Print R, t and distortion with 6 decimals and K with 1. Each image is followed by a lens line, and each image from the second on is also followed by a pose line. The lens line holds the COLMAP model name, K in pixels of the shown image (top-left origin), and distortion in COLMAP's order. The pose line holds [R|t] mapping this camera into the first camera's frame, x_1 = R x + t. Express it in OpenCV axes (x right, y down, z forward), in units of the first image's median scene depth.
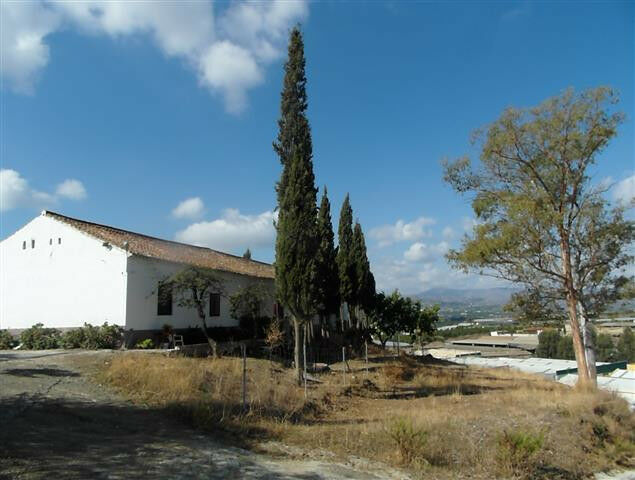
lens RADIAL K [[437.4, 0, 318.4], [0, 437.4, 240.3], [0, 0, 1]] dist [-0.007496, -0.007924]
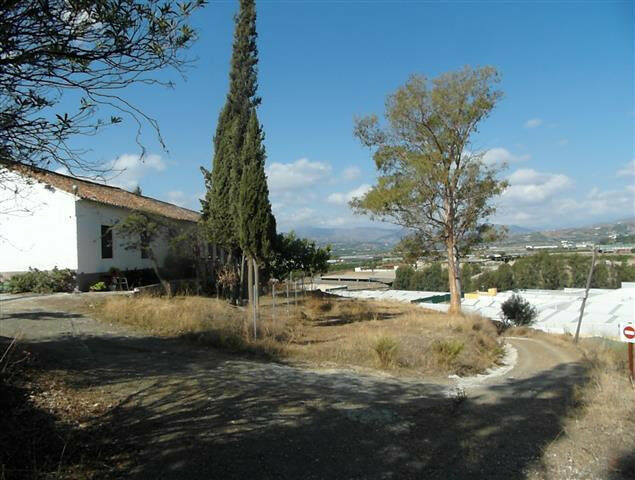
lens RADIAL K [[437.4, 0, 317.4], [0, 437.4, 239.8], [0, 0, 1]] dist [-0.007496, -0.007924]
pose [[0.959414, 0.005316, 0.281951, -0.122192], [-0.044639, 0.990079, 0.133230, -0.019317], [-0.278446, -0.140408, 0.950133, -0.063689]]
